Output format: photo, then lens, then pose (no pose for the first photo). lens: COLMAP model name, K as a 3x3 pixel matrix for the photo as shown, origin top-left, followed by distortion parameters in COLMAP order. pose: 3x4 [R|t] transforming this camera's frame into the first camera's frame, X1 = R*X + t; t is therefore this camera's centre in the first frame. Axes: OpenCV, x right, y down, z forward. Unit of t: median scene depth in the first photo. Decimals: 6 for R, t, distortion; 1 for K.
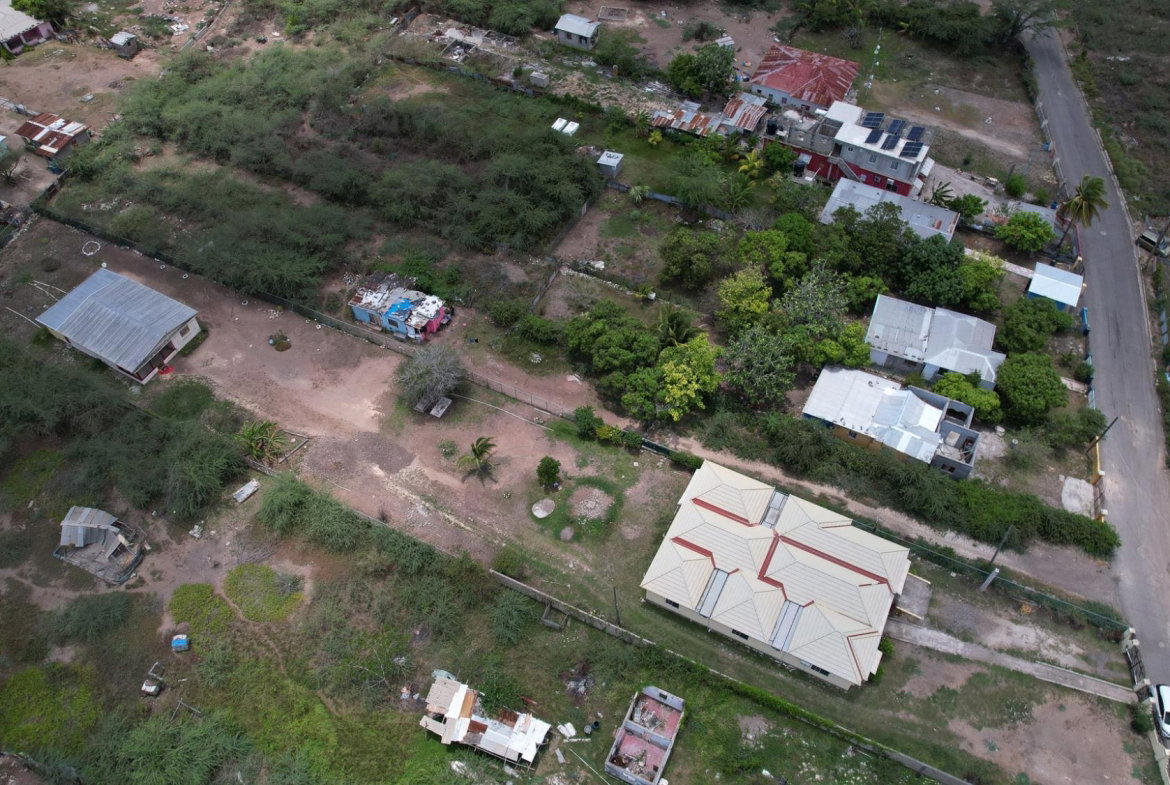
lens RADIAL K [[893.4, 0, 585.0], [0, 893.4, 392.5], [0, 0, 1]] dist [-0.063018, 0.039883]
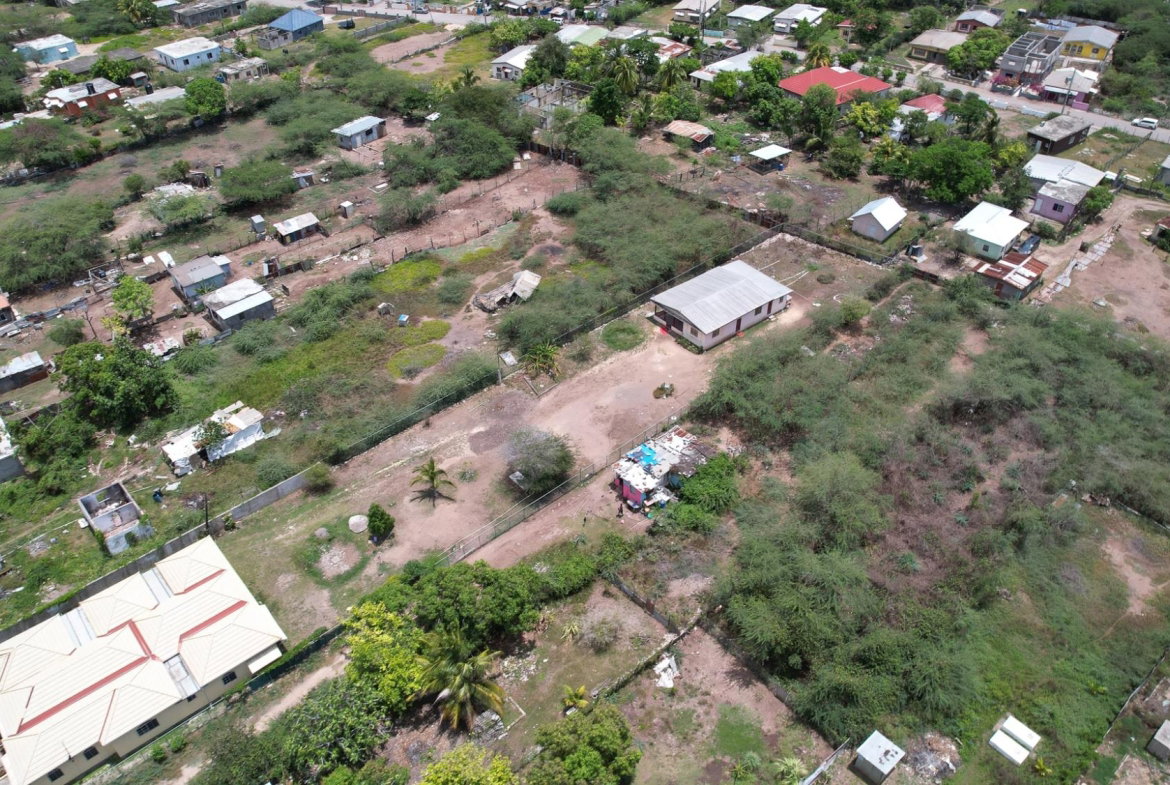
lens RADIAL K [[893.6, 0, 585.0], [0, 893.6, 392.5], [0, 0, 1]] dist [-0.056032, 0.011495]
pose [[-0.373485, 0.590598, -0.715335, 0.498522], [-0.729602, 0.289207, 0.619710, -0.736108], [0.572879, 0.753362, 0.322886, 0.728164]]
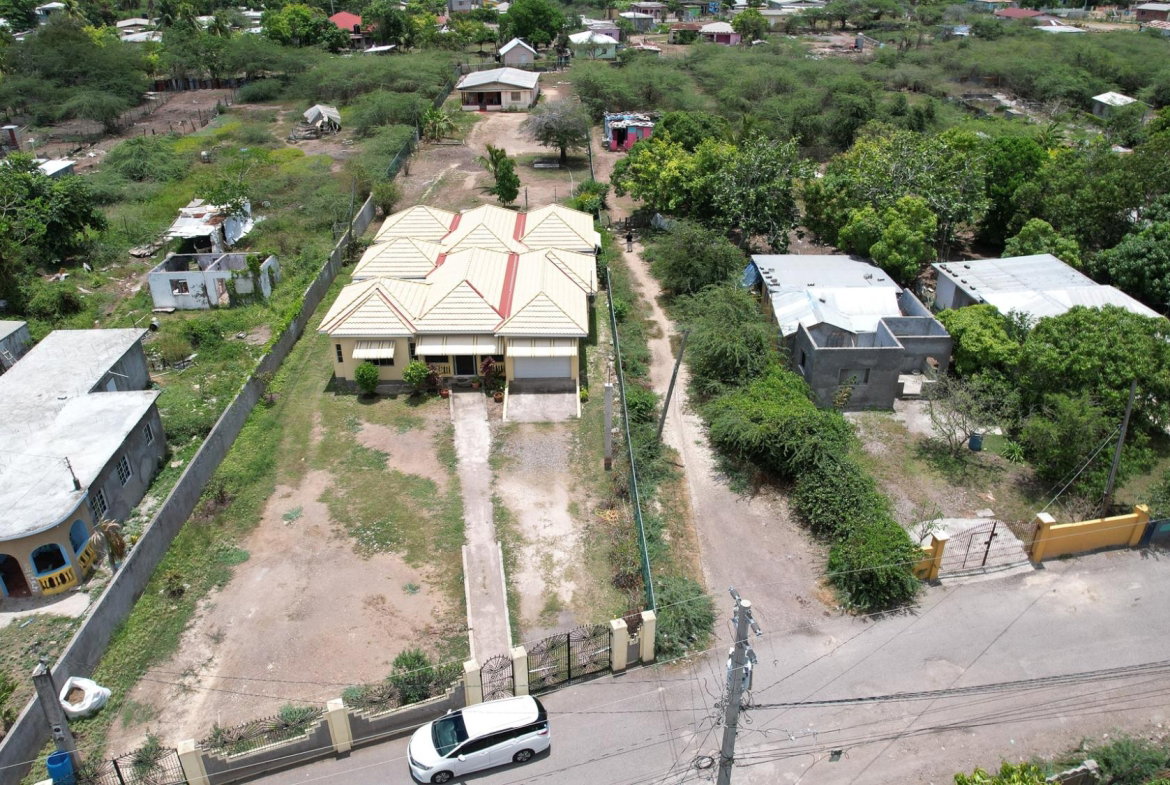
lens RADIAL K [[893.4, 0, 585.0], [0, 893.4, 392.5], [0, 0, 1]] dist [-0.063018, 0.039883]
pose [[0.462806, 0.423212, -0.778911, 0.785805], [-0.699651, 0.713943, -0.027800, 0.209448], [0.544333, 0.557832, 0.626518, 0.620549]]
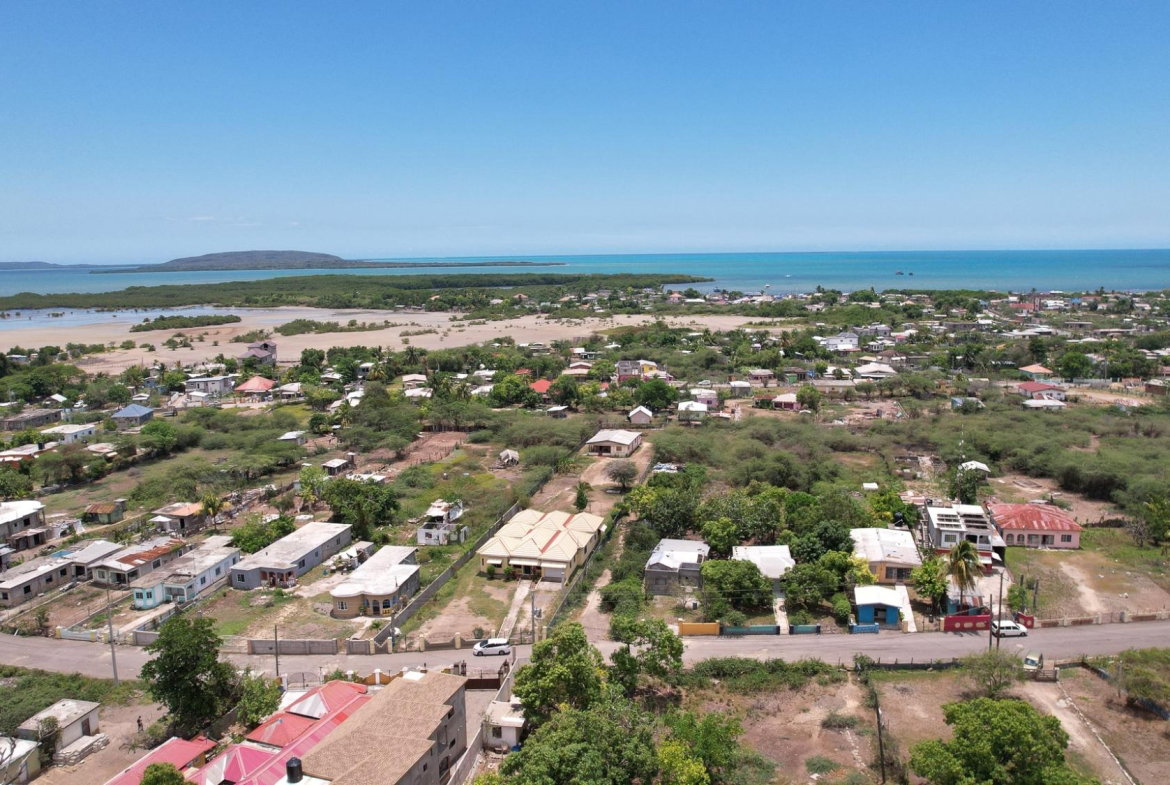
lens RADIAL K [[893.4, 0, 585.0], [0, 893.4, 392.5], [0, 0, 1]] dist [-0.063018, 0.039883]
pose [[0.238899, 0.152981, -0.958918, 1.722308], [-0.759352, 0.644933, -0.086290, 0.097230], [0.605238, 0.748771, 0.270240, 0.352072]]
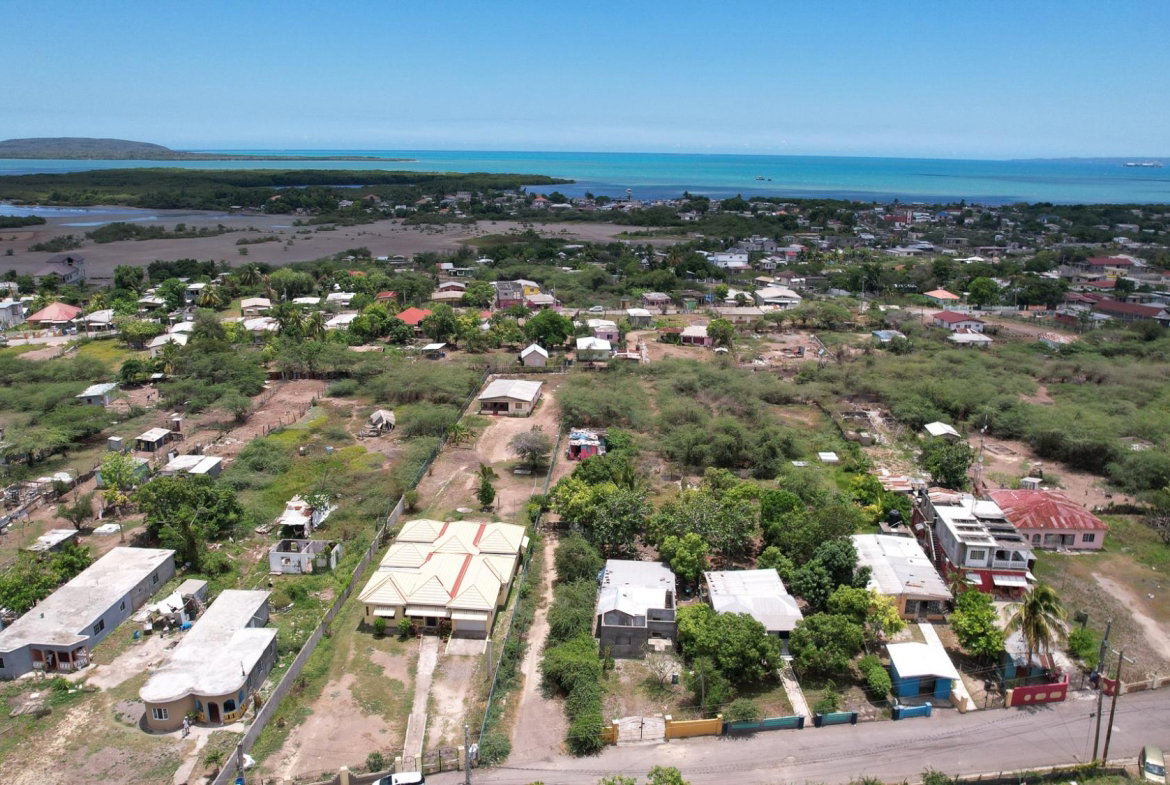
lens RADIAL K [[893.6, 0, 585.0], [0, 893.6, 392.5], [0, 0, 1]] dist [-0.056032, 0.011495]
pose [[0.392774, 0.252975, -0.884156, 1.260080], [-0.736270, 0.662571, -0.137503, 0.061642], [0.551031, 0.704985, 0.446498, 0.349059]]
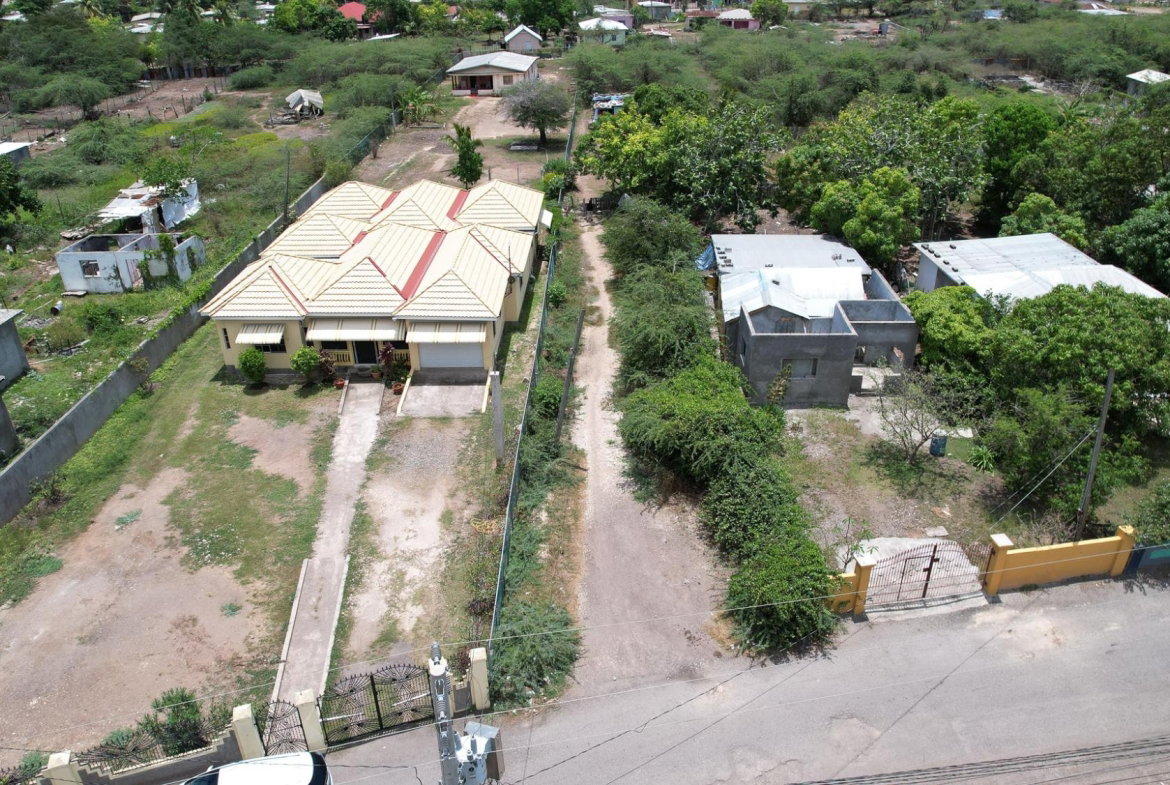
lens RADIAL K [[893.4, 0, 585.0], [0, 893.4, 392.5], [0, 0, 1]] dist [-0.063018, 0.039883]
pose [[0.422768, 0.425962, -0.799889, 0.766359], [-0.707246, 0.706963, 0.002673, 0.161620], [0.566631, 0.564588, 0.600141, 0.705328]]
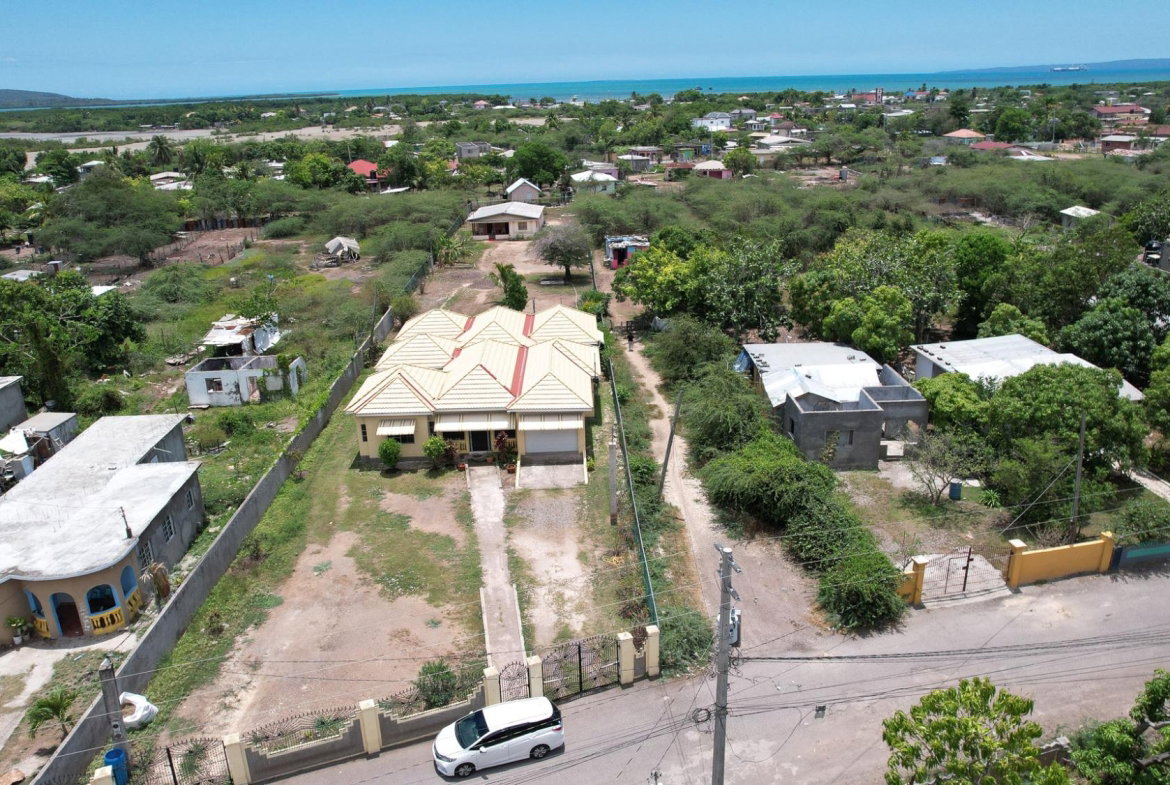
lens RADIAL K [[893.4, 0, 585.0], [0, 893.4, 392.5], [0, 0, 1]] dist [-0.063018, 0.039883]
pose [[0.463299, 0.286551, -0.838595, 0.839136], [-0.683946, 0.717355, -0.132738, 0.242351], [0.563535, 0.635051, 0.528336, 0.620006]]
